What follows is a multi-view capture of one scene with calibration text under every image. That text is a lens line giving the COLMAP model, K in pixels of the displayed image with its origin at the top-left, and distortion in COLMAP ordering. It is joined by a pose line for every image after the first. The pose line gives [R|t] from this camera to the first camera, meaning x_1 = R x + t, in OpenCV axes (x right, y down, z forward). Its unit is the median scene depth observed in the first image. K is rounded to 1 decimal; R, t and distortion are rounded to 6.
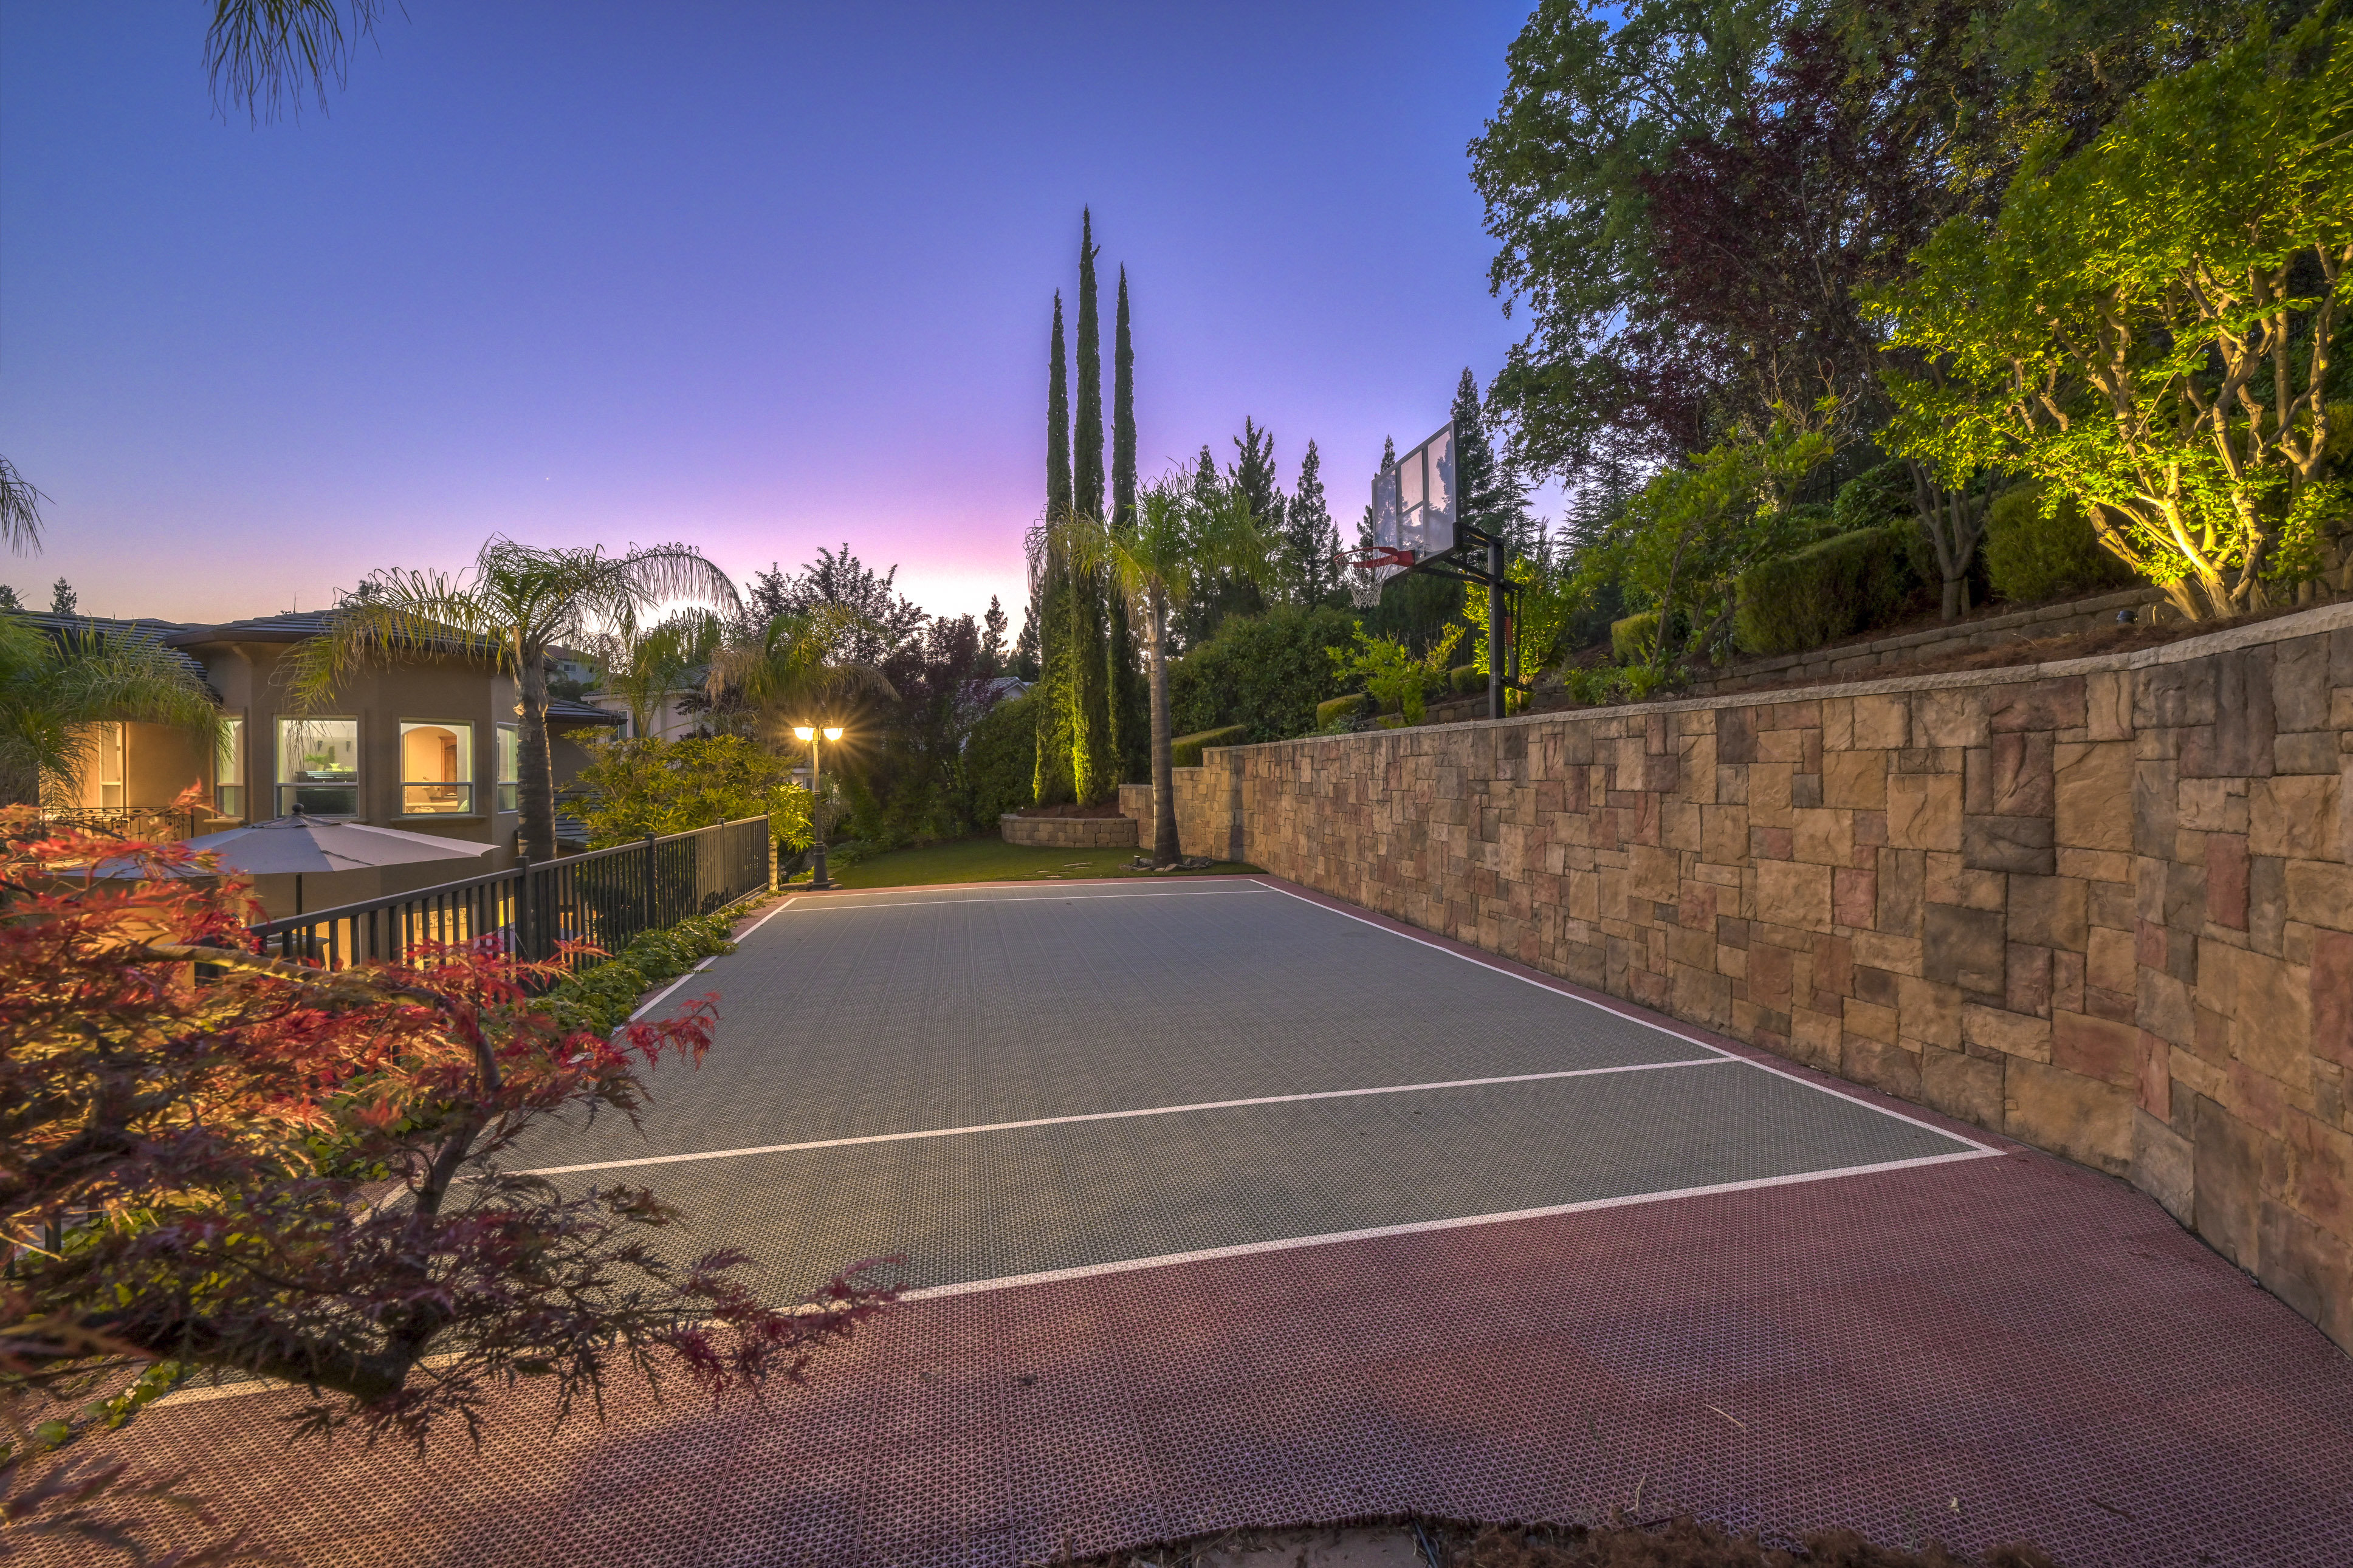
lens RADIAL K [[941.4, 0, 1185.9], [0, 941.4, 782.9], [0, 0, 1]] dist [-0.000072, 0.000100]
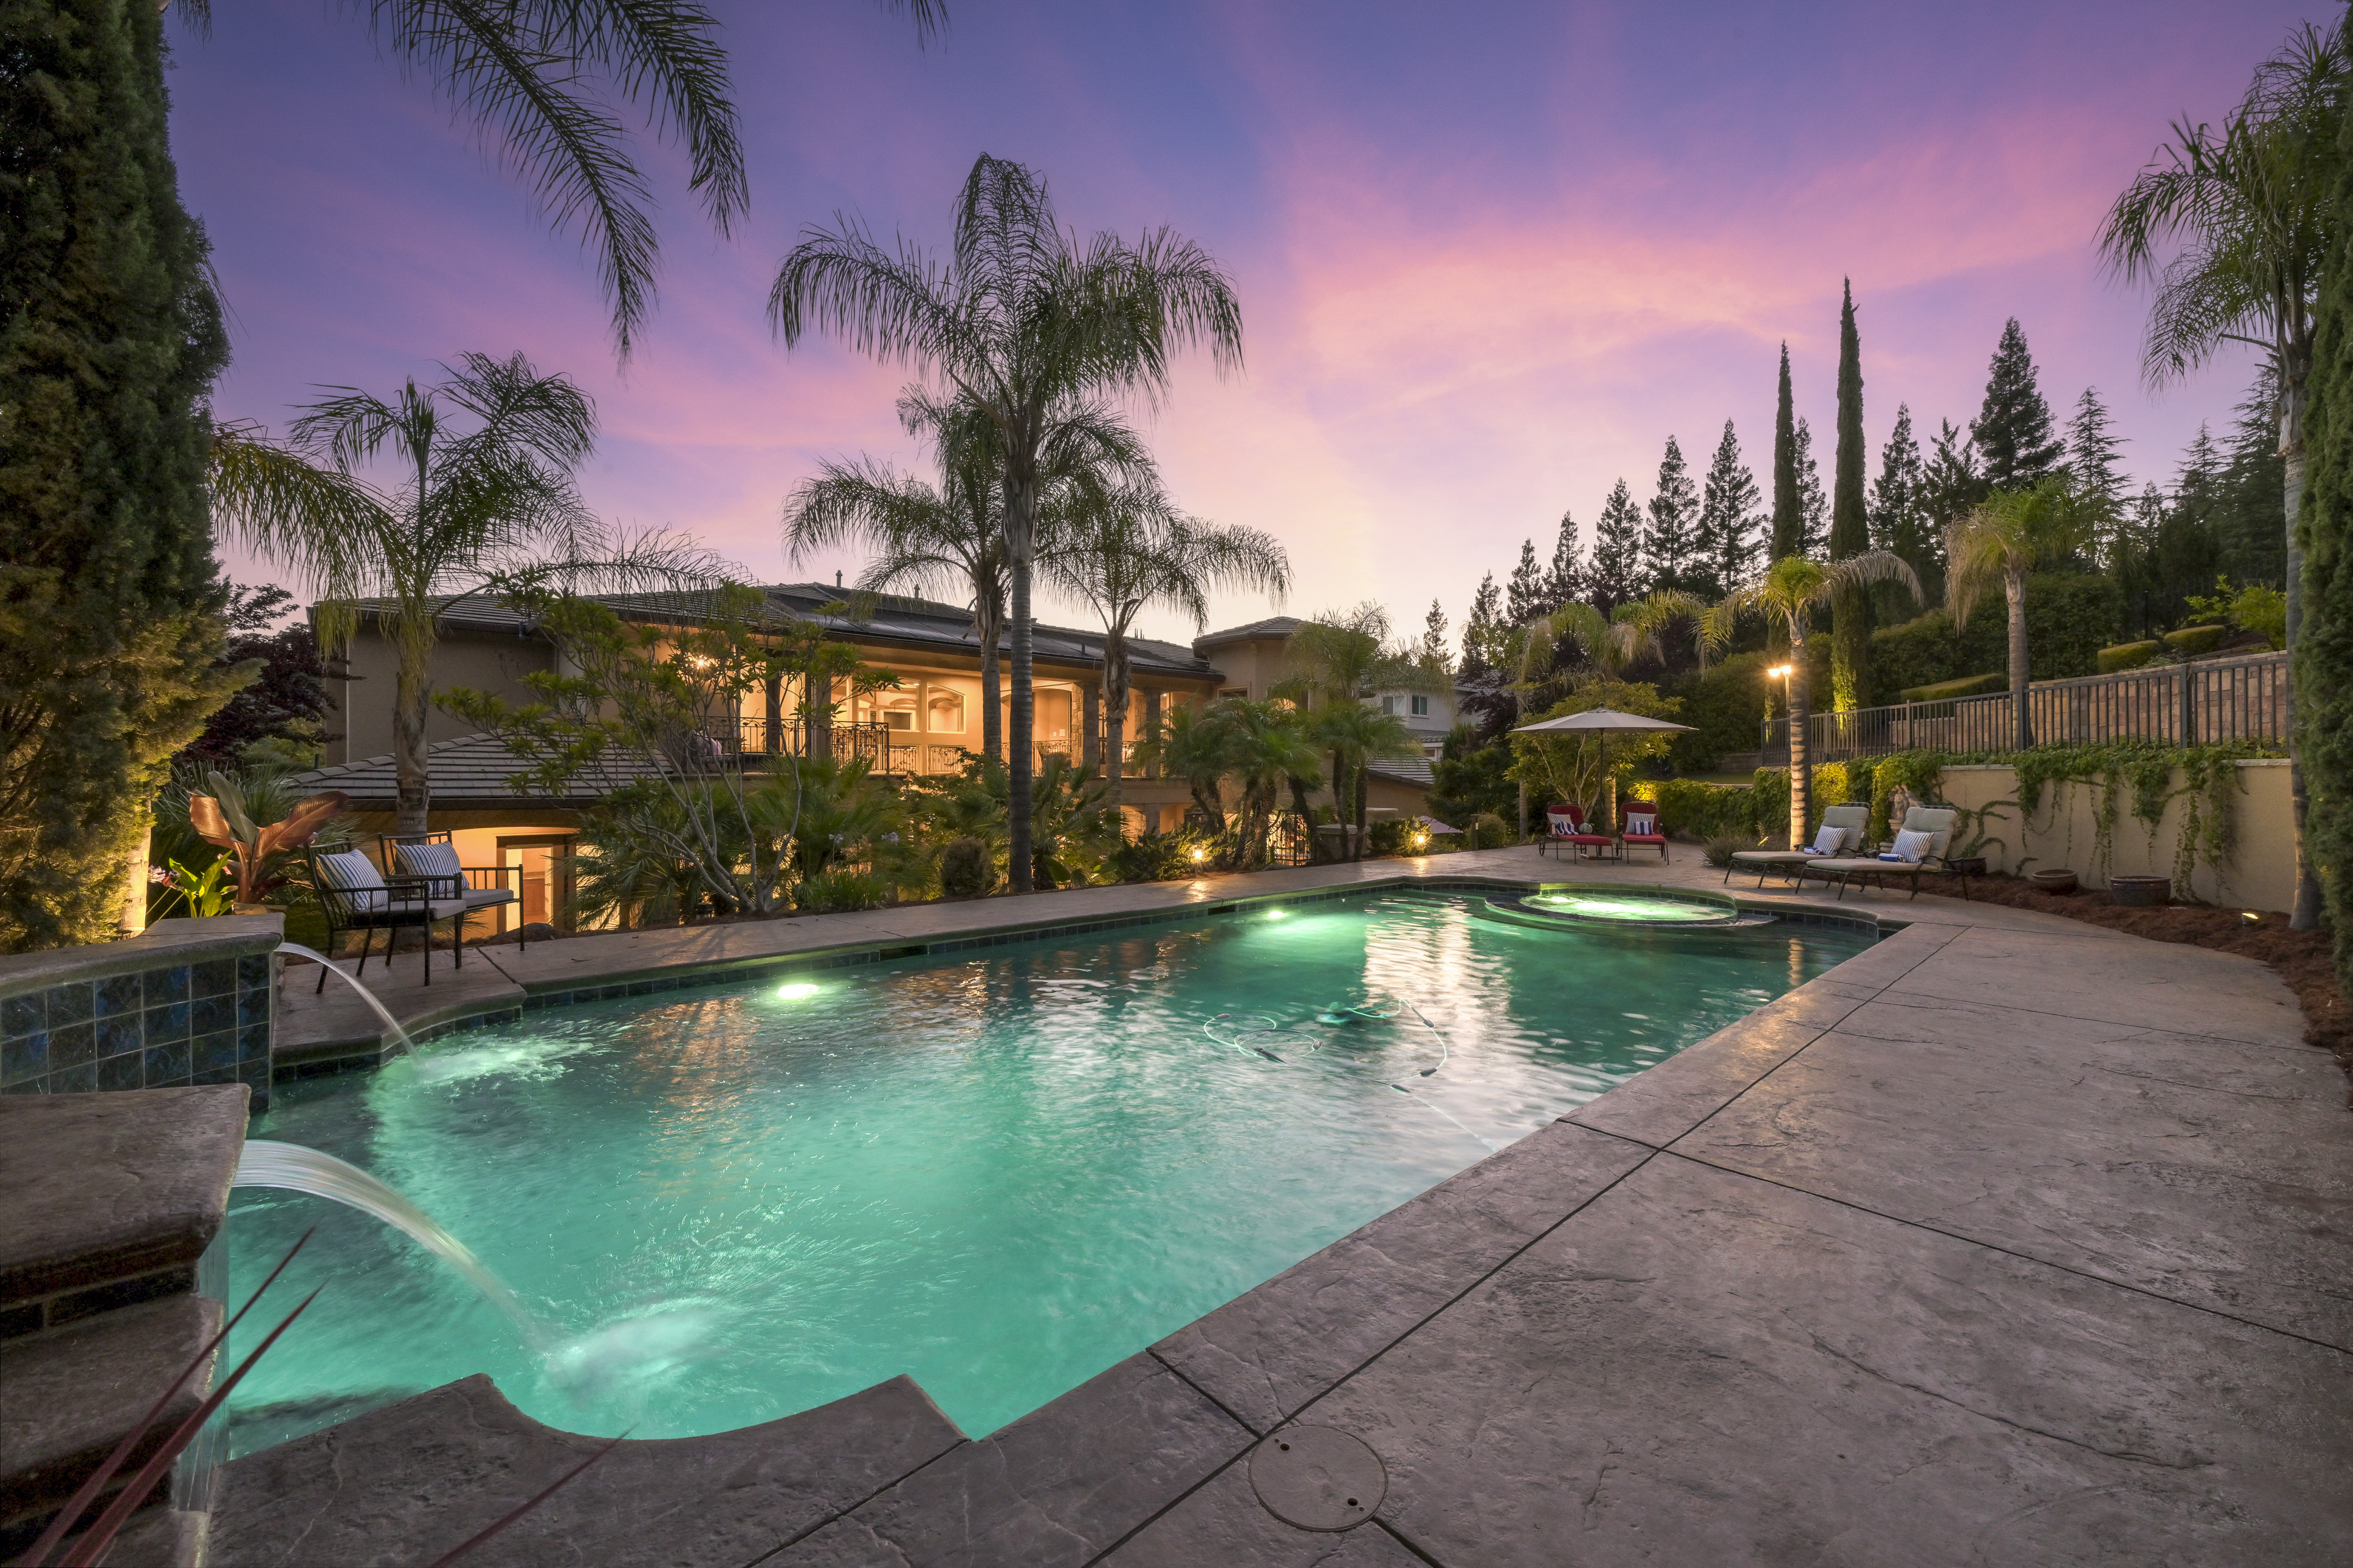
lens RADIAL K [[929.2, 0, 1176.5], [0, 929.2, 784.0], [0, 0, 1]] dist [0.000475, 0.000621]
pose [[0.934629, 0.008555, -0.355522, -0.140273], [-0.009928, 0.999949, -0.002039, 0.026776], [0.355487, 0.005435, 0.934666, -0.142545]]
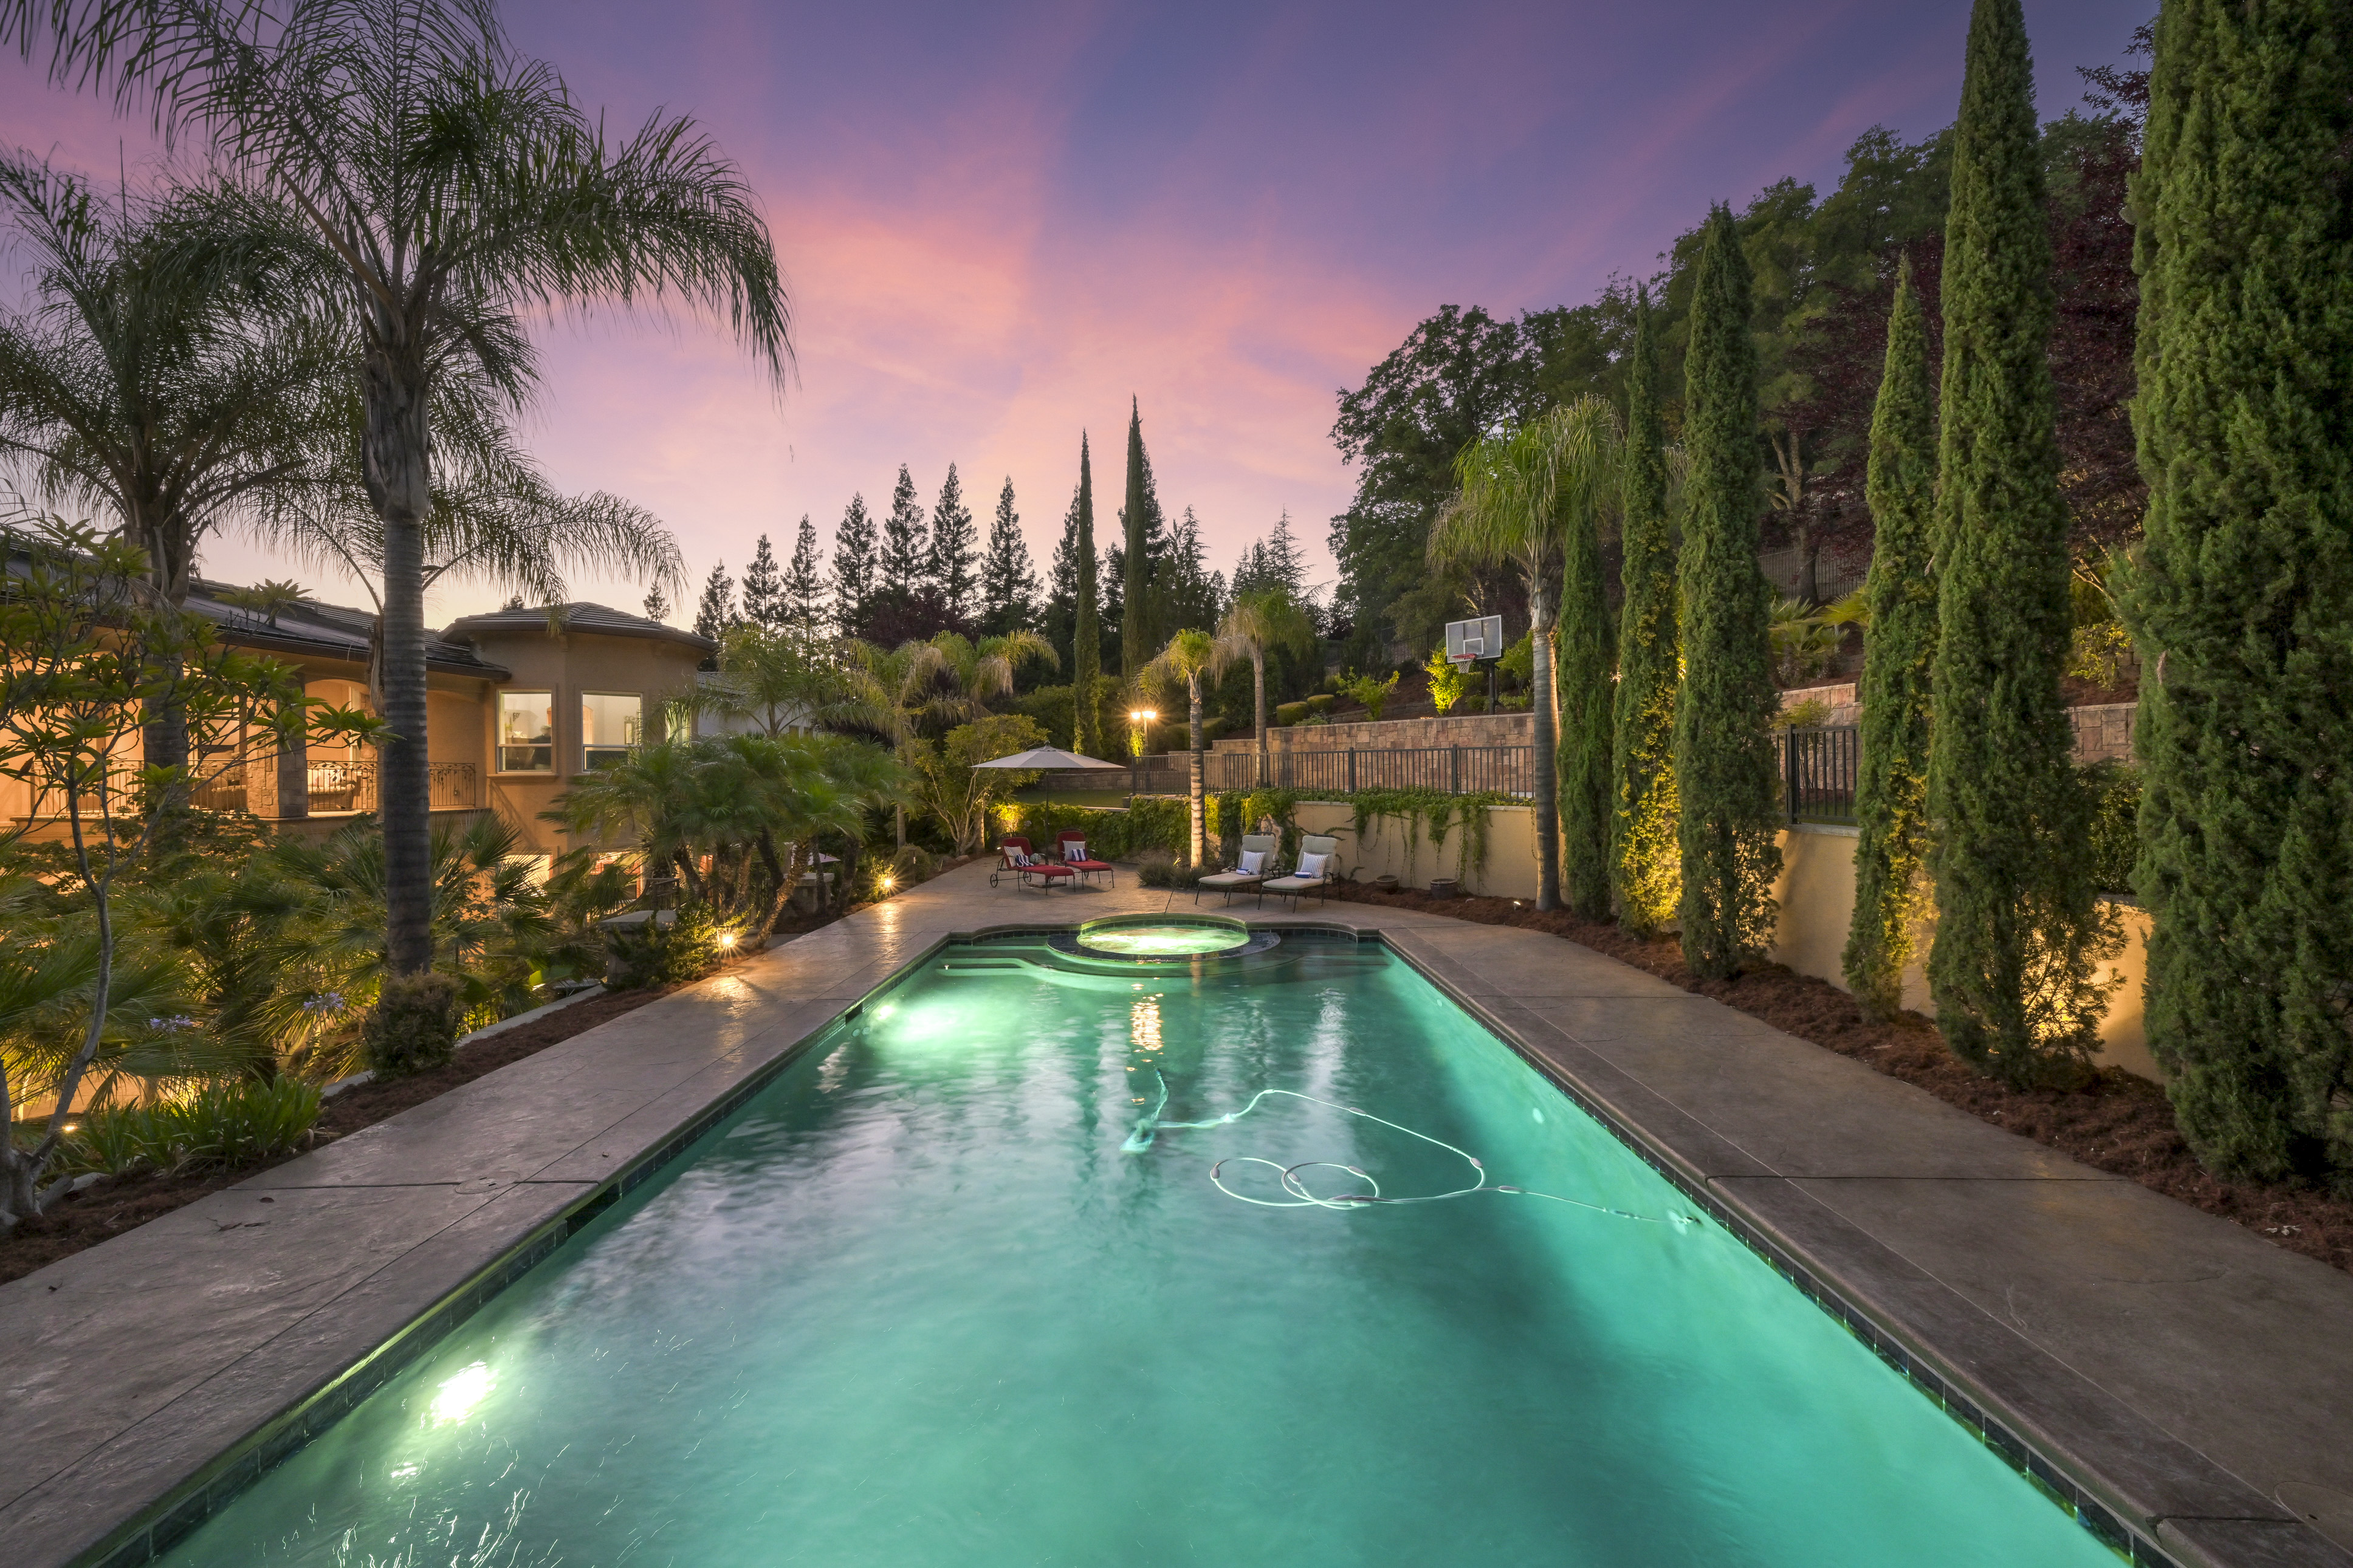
lens RADIAL K [[929.2, 0, 1176.5], [0, 929.2, 784.0], [0, 0, 1]] dist [0.000475, 0.000621]
pose [[0.896900, -0.007006, 0.442178, -0.210319], [0.006934, 0.999974, 0.001778, 0.015098], [-0.442179, 0.001472, 0.896925, -0.126682]]
